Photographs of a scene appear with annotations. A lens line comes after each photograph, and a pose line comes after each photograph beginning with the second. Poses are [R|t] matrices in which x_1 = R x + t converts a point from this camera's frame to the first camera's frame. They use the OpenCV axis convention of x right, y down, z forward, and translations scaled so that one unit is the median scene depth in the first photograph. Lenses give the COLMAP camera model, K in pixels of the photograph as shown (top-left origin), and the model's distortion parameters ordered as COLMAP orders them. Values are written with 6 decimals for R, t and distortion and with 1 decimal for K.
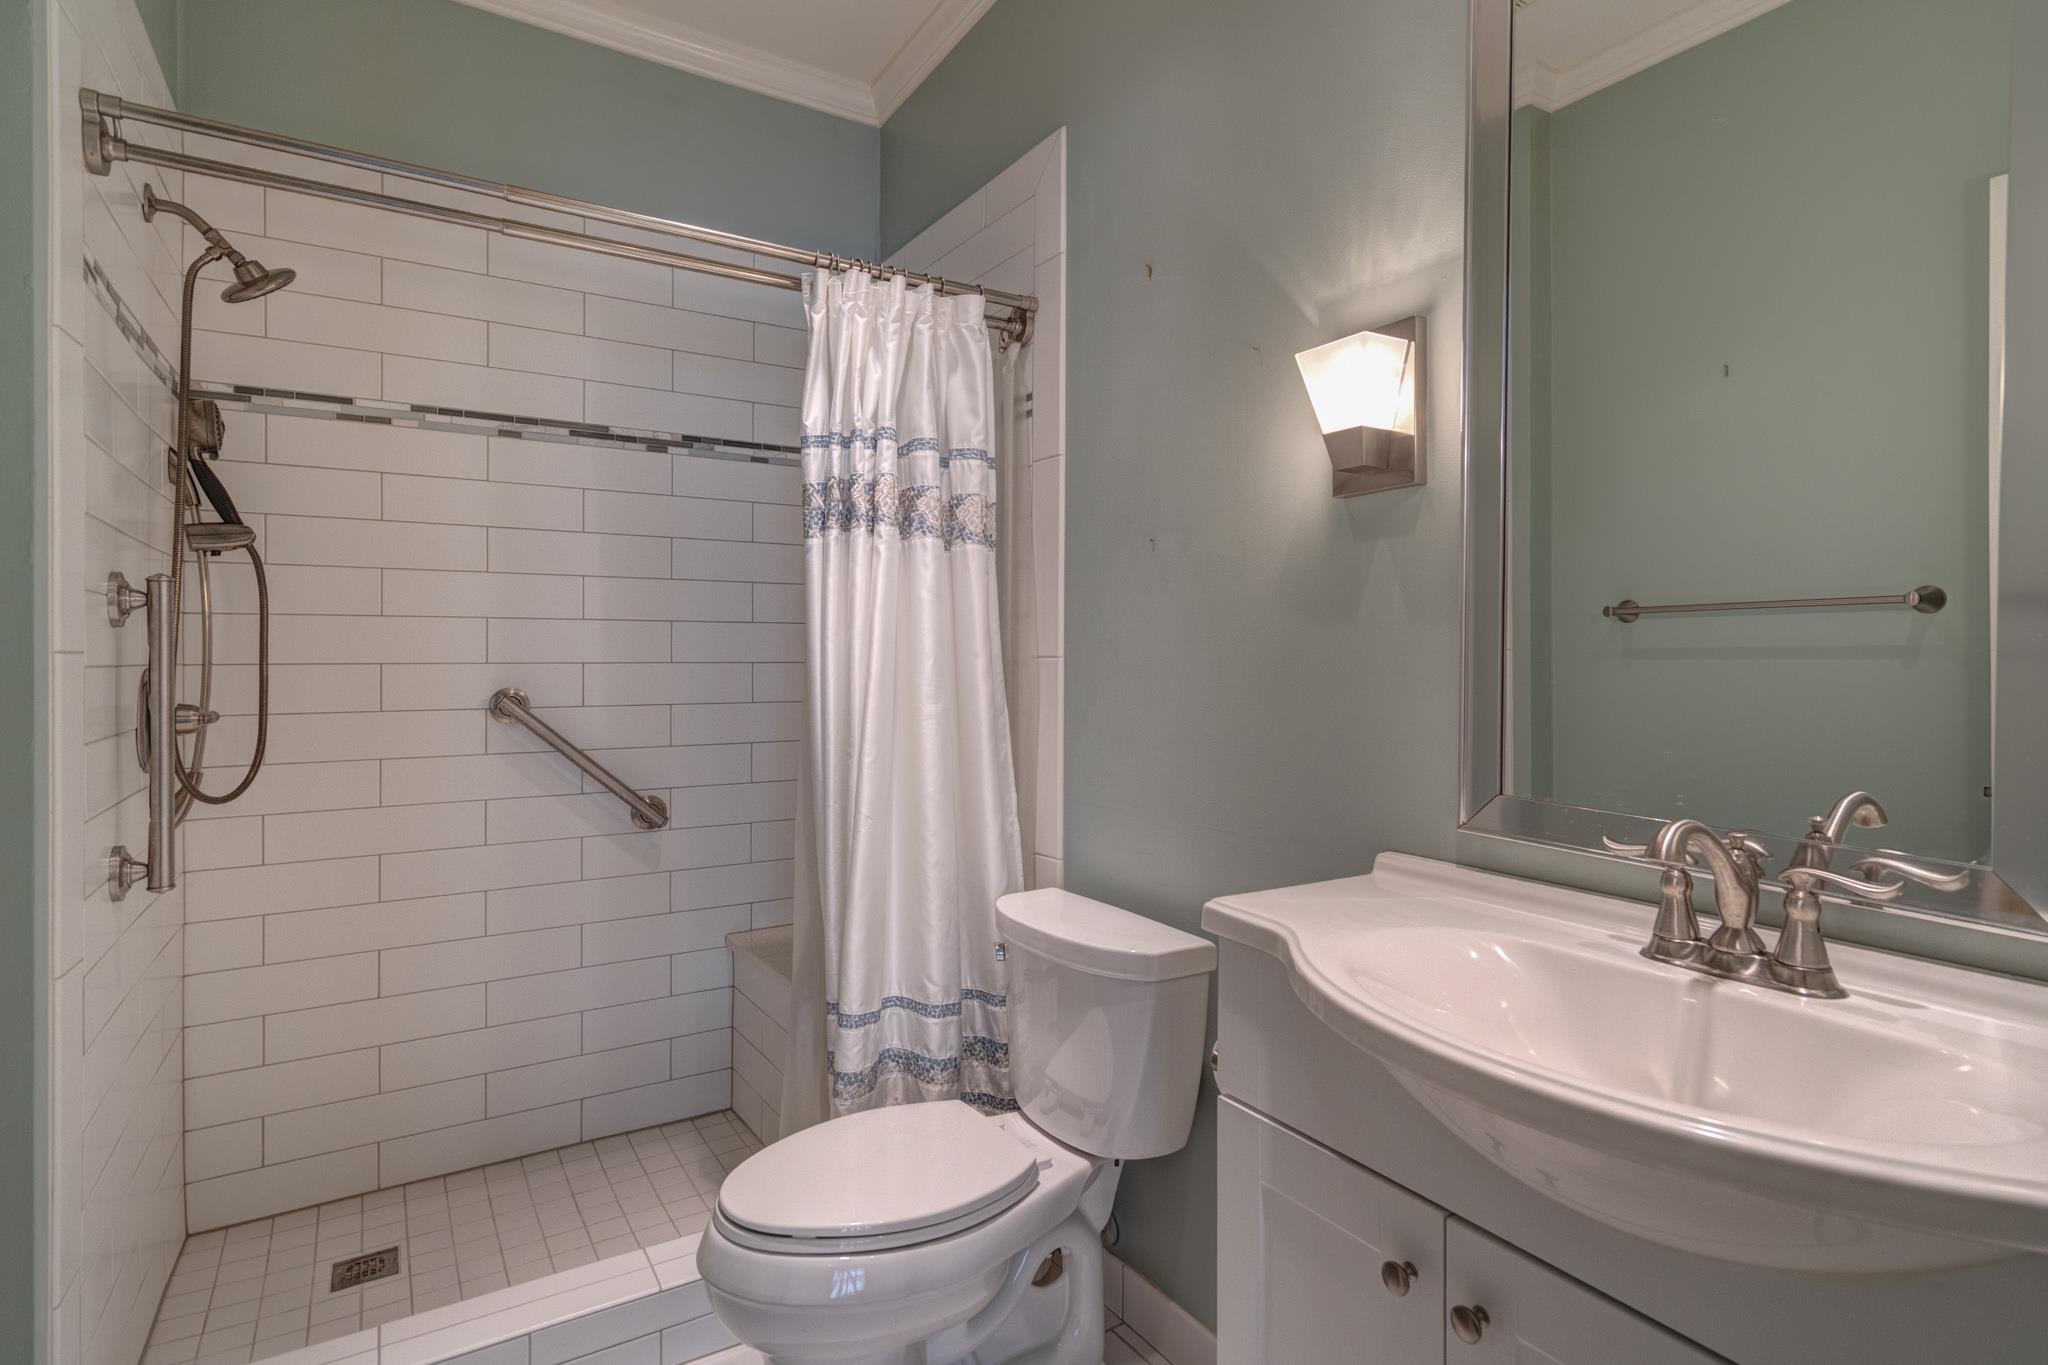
lens RADIAL K [[1064.3, 0, 1018.3], [0, 1064.3, 661.1], [0, 0, 1]] dist [0.003233, 0.001538]
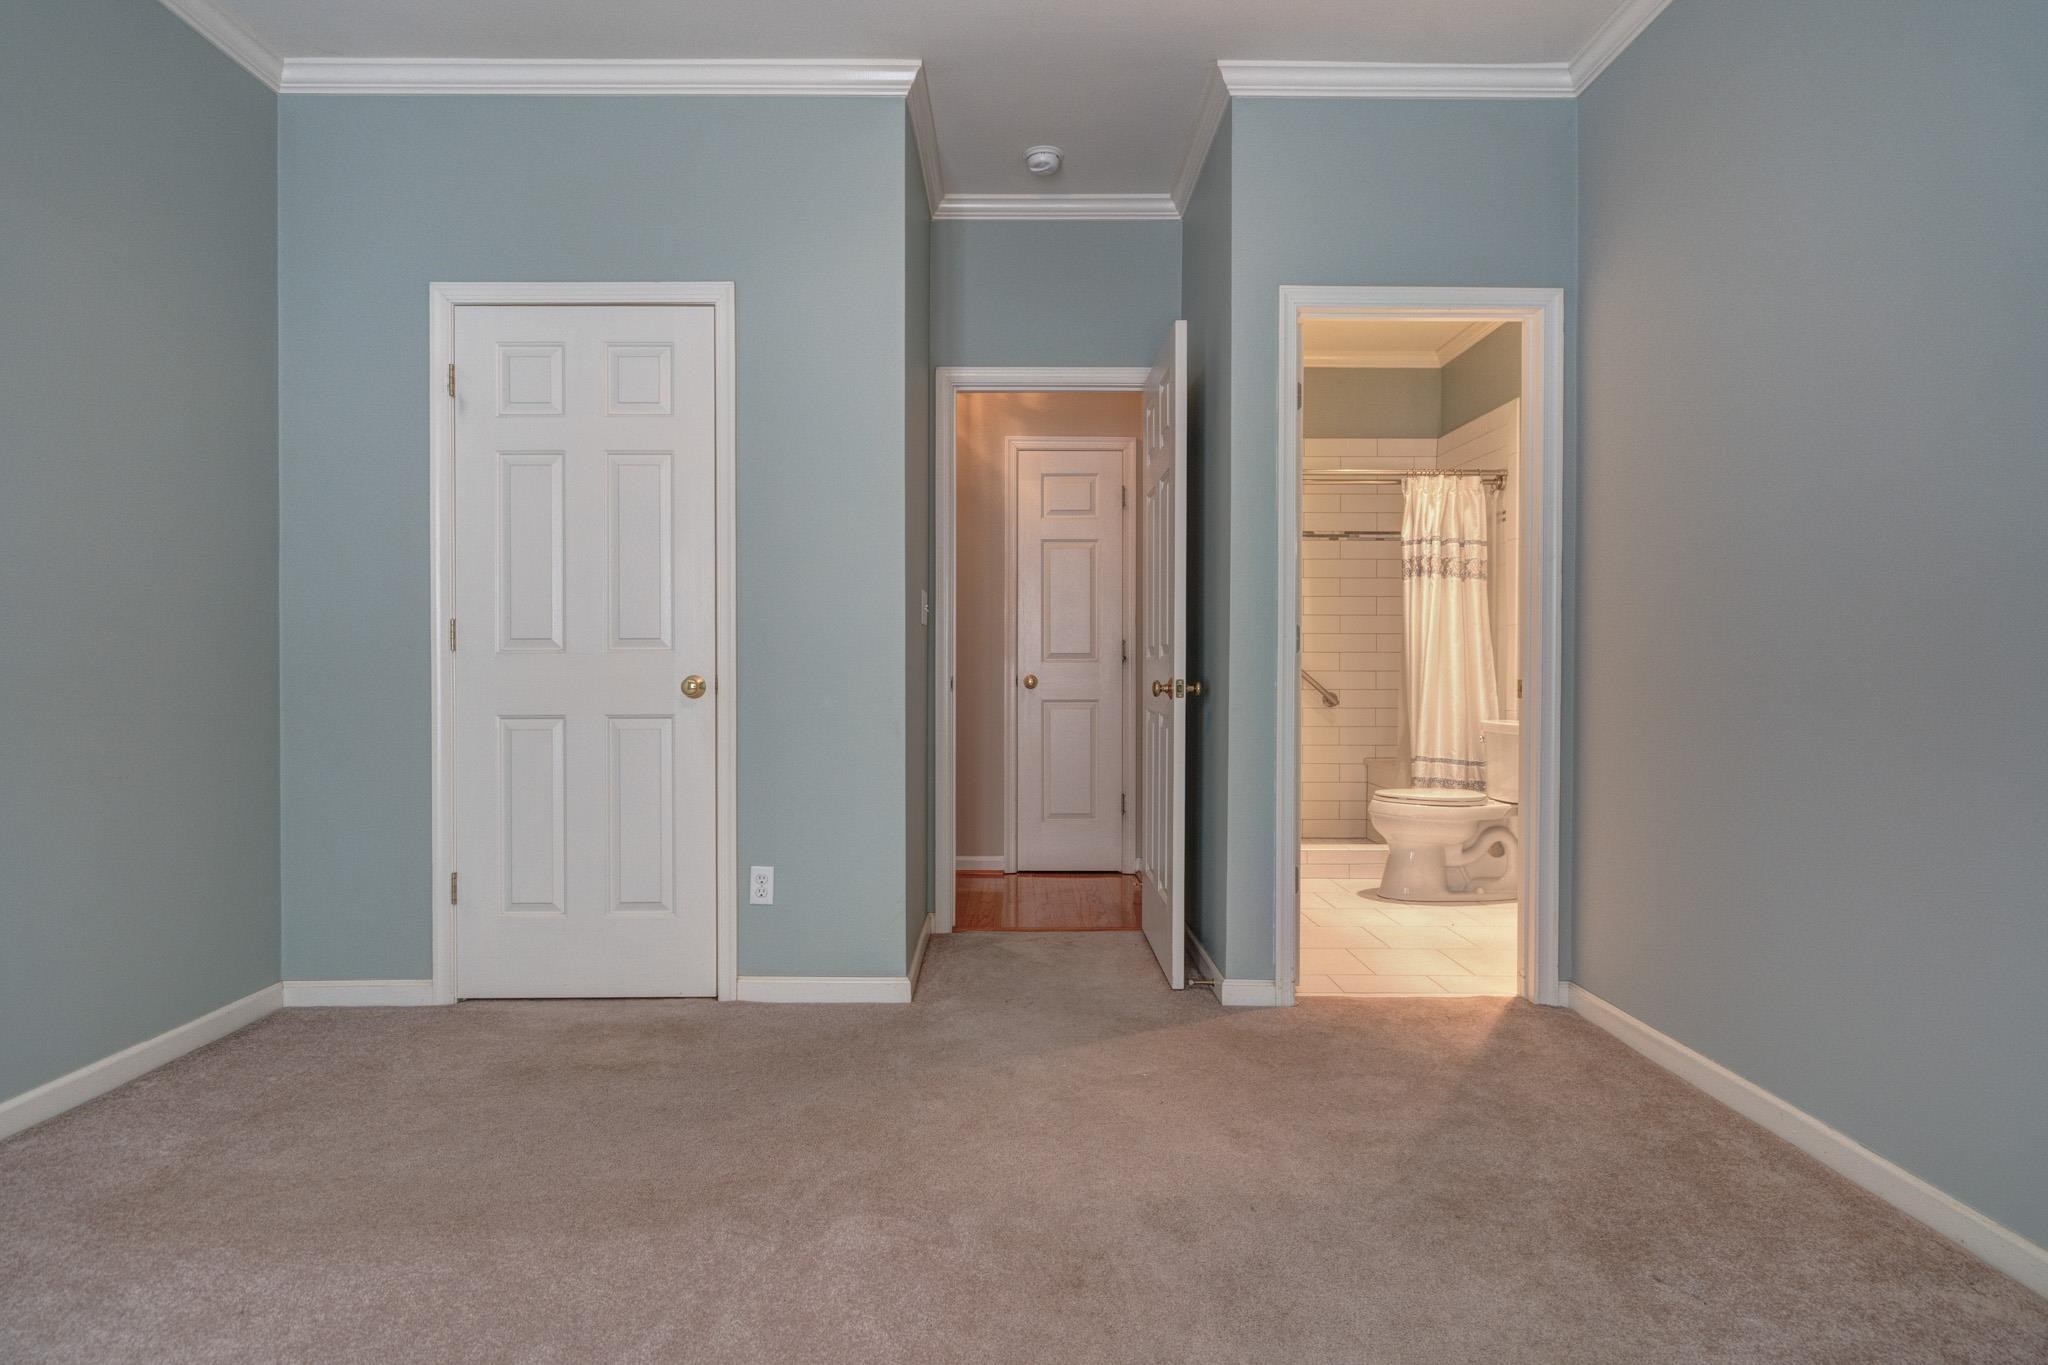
lens RADIAL K [[1064.3, 0, 1018.3], [0, 1064.3, 661.1], [0, 0, 1]] dist [0.003233, 0.001538]
pose [[0.857927, -0.000452, -0.513772, 0.319957], [-0.003593, 0.999970, -0.006879, 0.100865], [0.513759, 0.007747, 0.857899, -1.658005]]
